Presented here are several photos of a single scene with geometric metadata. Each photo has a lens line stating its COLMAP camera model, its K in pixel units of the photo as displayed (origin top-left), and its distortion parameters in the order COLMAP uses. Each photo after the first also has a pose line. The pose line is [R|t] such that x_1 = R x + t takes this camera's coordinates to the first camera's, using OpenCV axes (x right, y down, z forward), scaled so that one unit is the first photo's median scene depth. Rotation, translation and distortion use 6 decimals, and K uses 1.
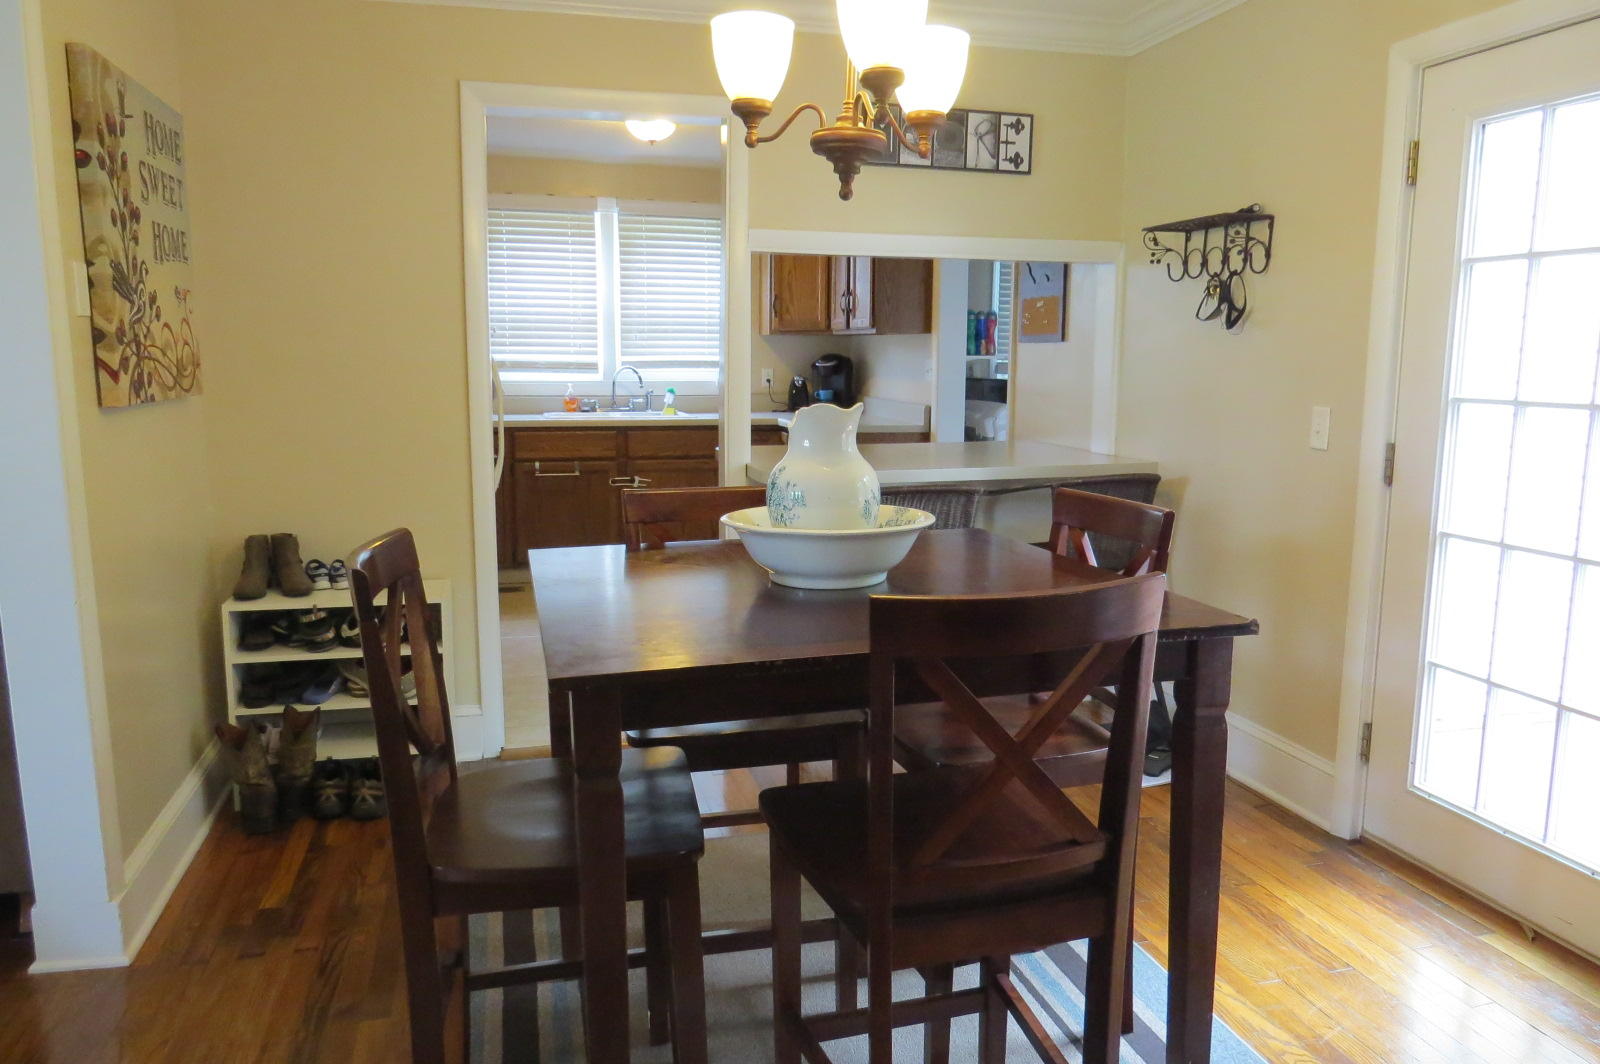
lens RADIAL K [[1141.5, 0, 801.1], [0, 1141.5, 535.2], [0, 0, 1]] dist [-0.023074, 0.007929]
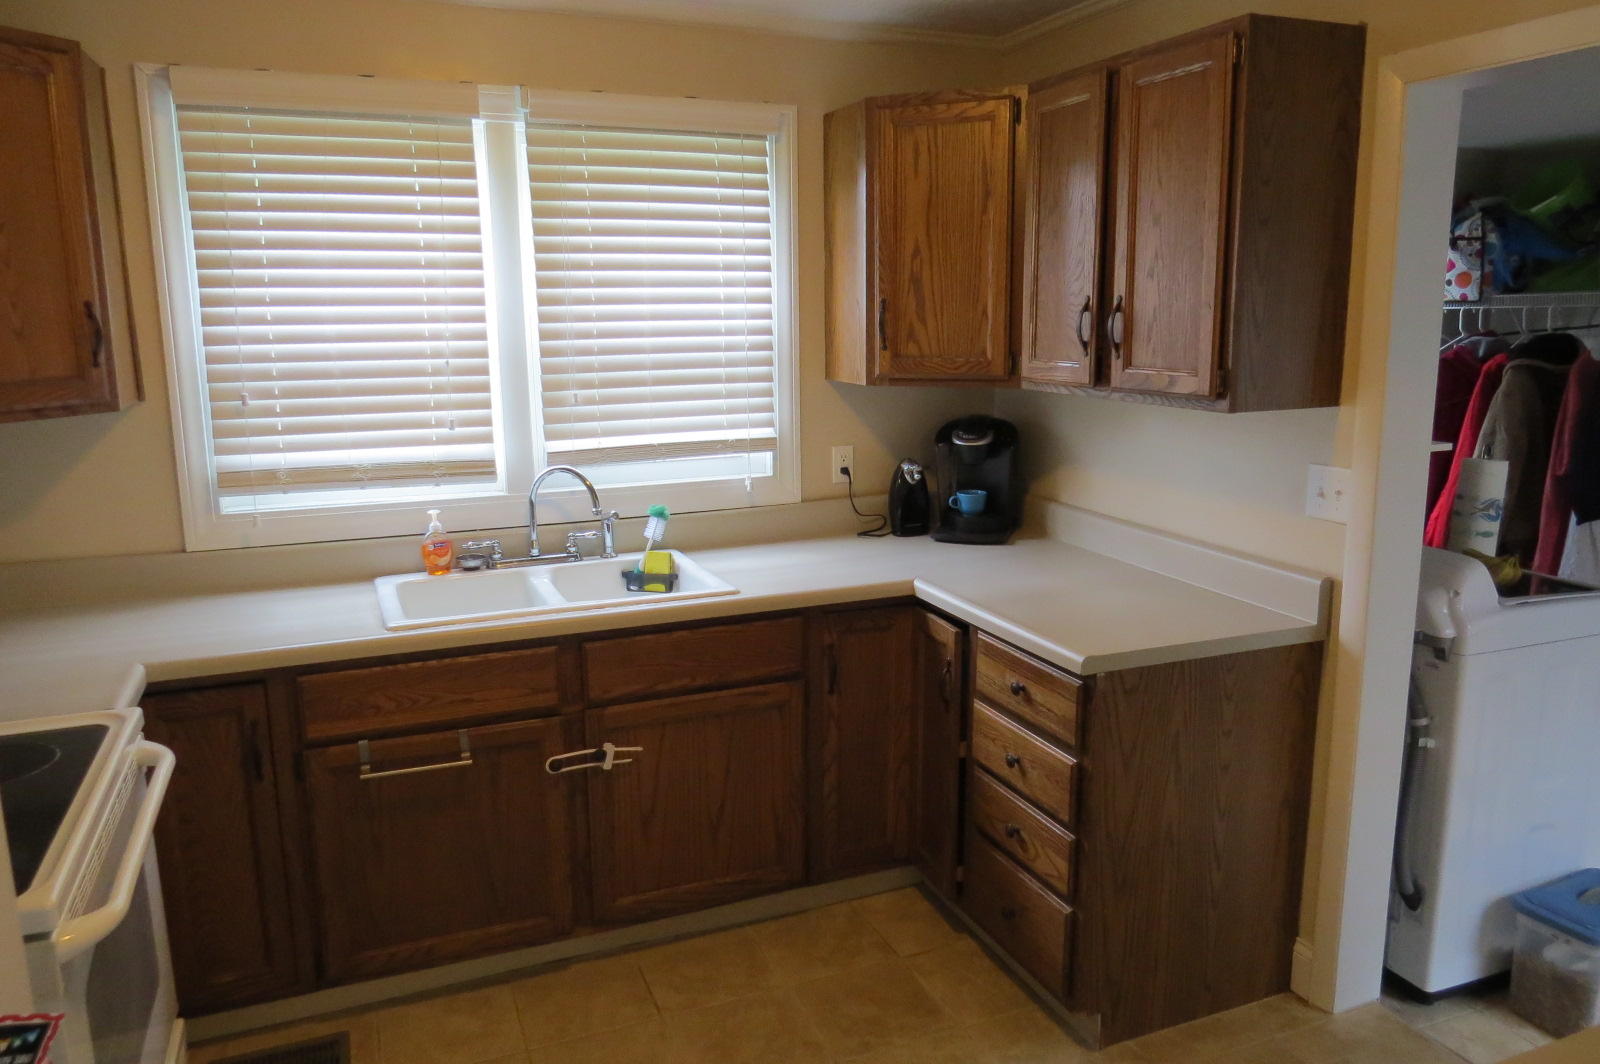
lens RADIAL K [[1141.5, 0, 799.3], [0, 1141.5, 528.4], [0, 0, 1]] dist [-0.023074, 0.007929]
pose [[0.991970, -0.042687, 0.119050, -0.115879], [0.038684, 0.998612, 0.035734, -0.138216], [-0.120410, -0.030841, 0.992245, 0.549496]]
